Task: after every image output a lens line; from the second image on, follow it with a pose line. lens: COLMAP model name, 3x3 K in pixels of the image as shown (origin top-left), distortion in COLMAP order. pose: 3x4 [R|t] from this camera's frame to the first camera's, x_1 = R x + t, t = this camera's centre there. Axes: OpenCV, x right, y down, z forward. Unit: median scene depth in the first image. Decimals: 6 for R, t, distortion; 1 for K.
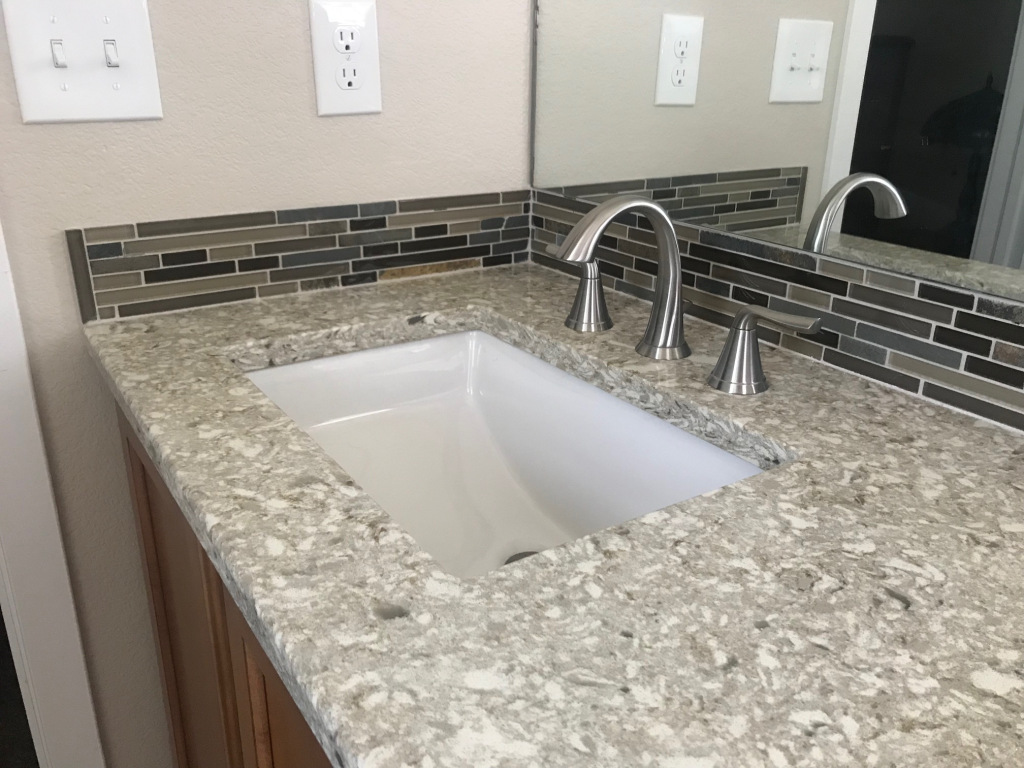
lens RADIAL K [[841.0, 0, 511.9], [0, 841.0, 383.7], [0, 0, 1]] dist [0.012051, -0.034117]
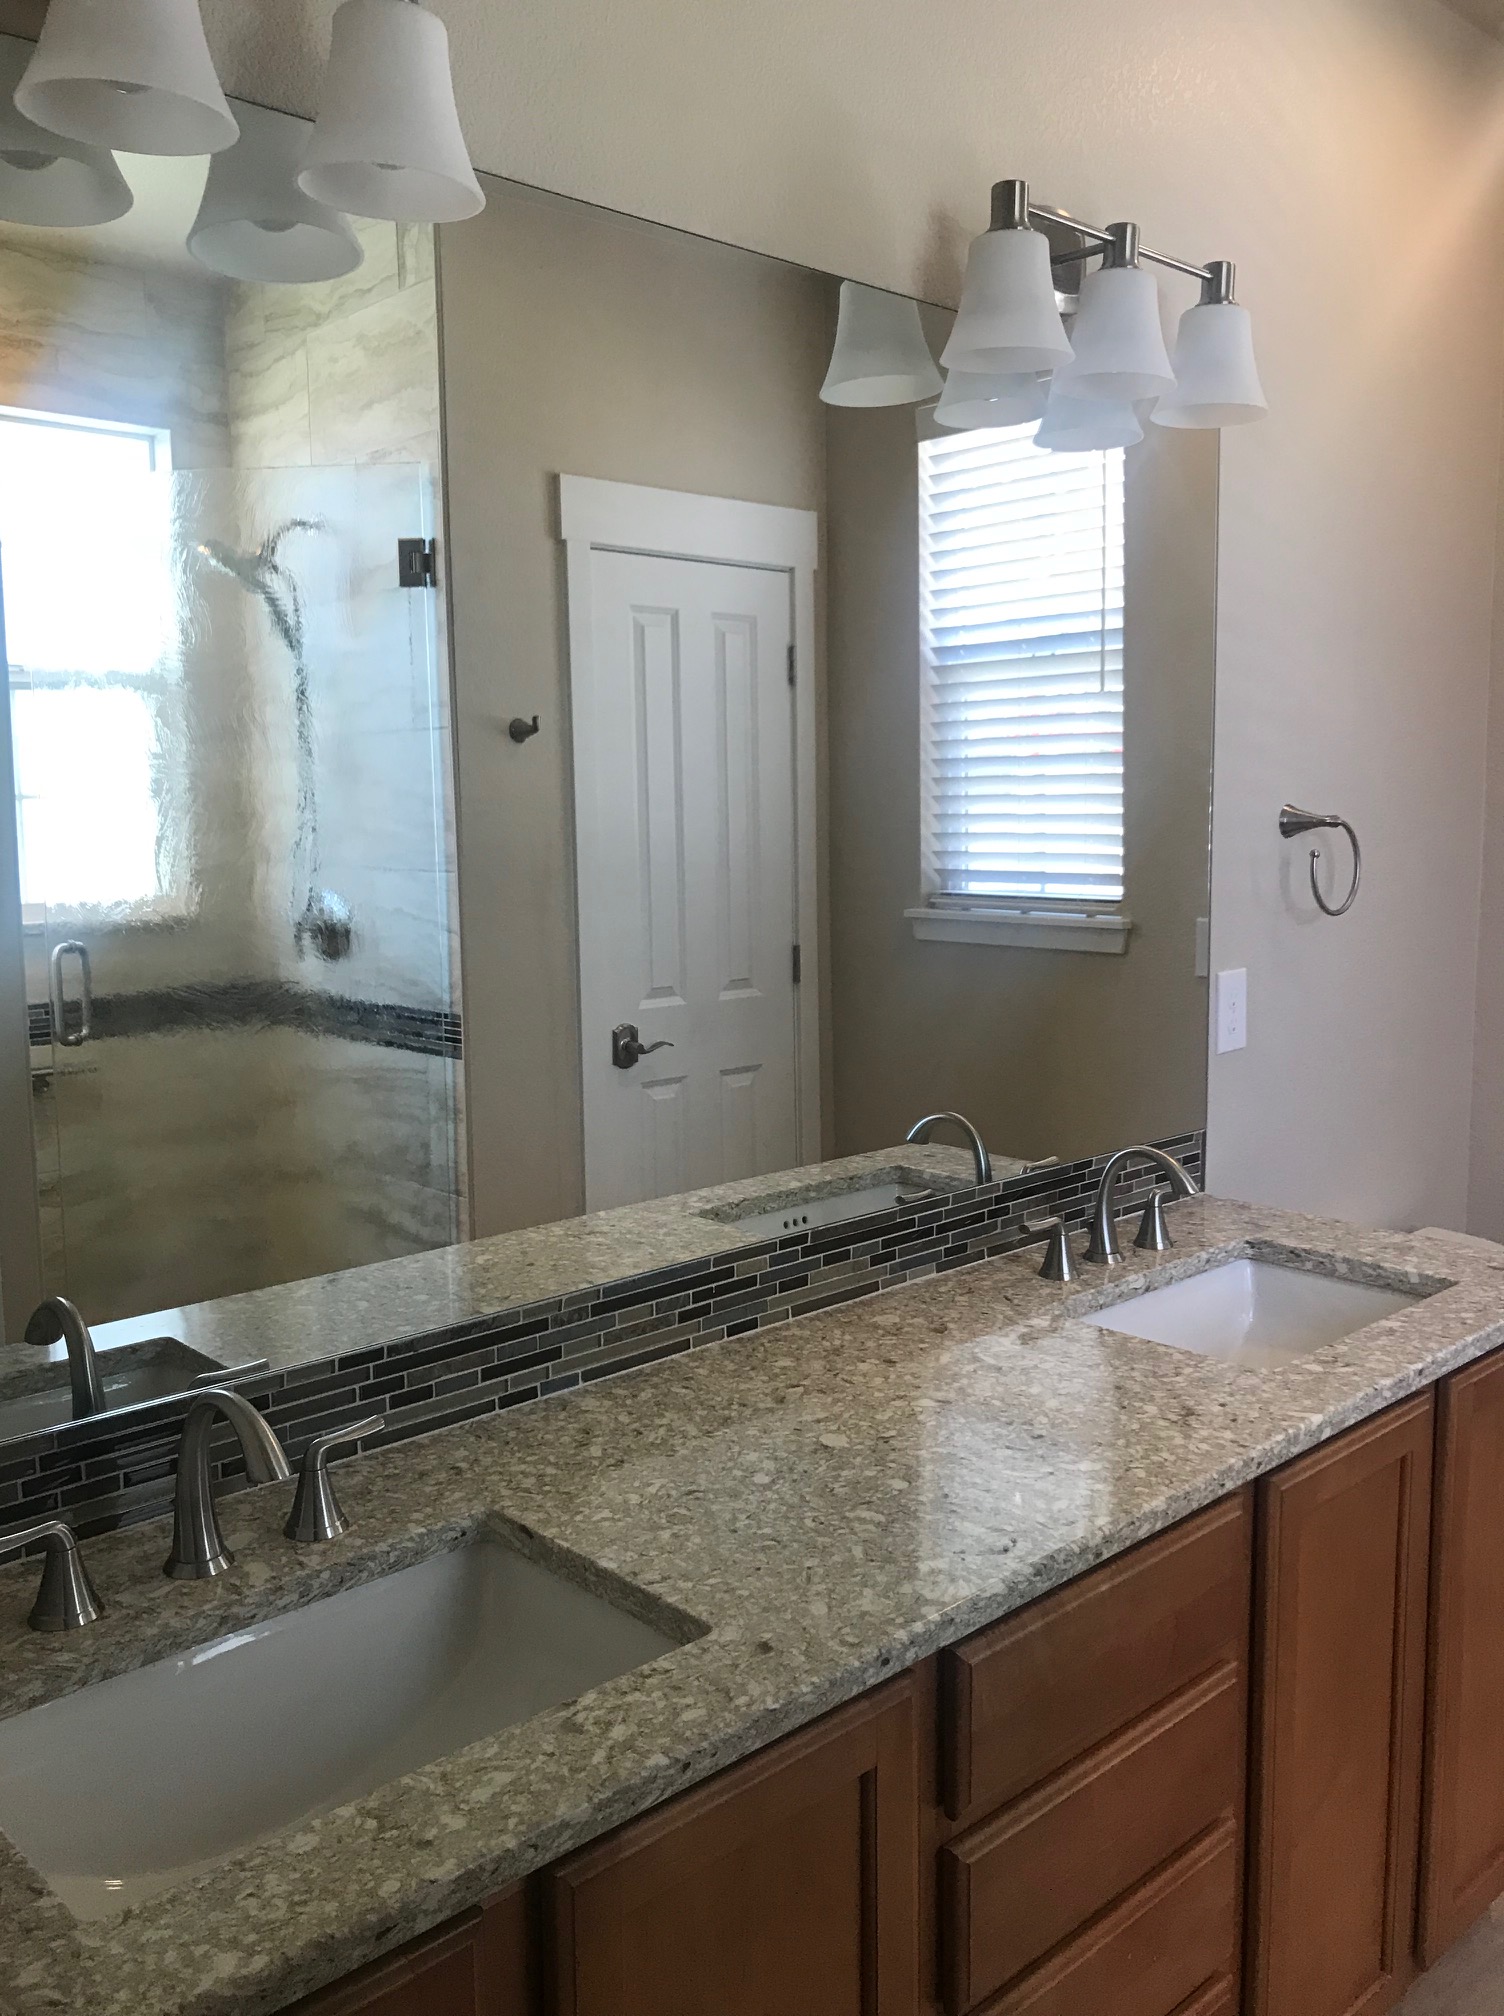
lens RADIAL K [[1655.8, 0, 753.8], [0, 1655.8, 1008.6], [0, 0, 1]] dist [0.012051, -0.034117]
pose [[-0.161541, -0.135498, 0.977520, -1.790876], [0.373211, 0.908578, 0.187617, -0.804151], [-0.913574, 0.395129, -0.096203, 0.591449]]
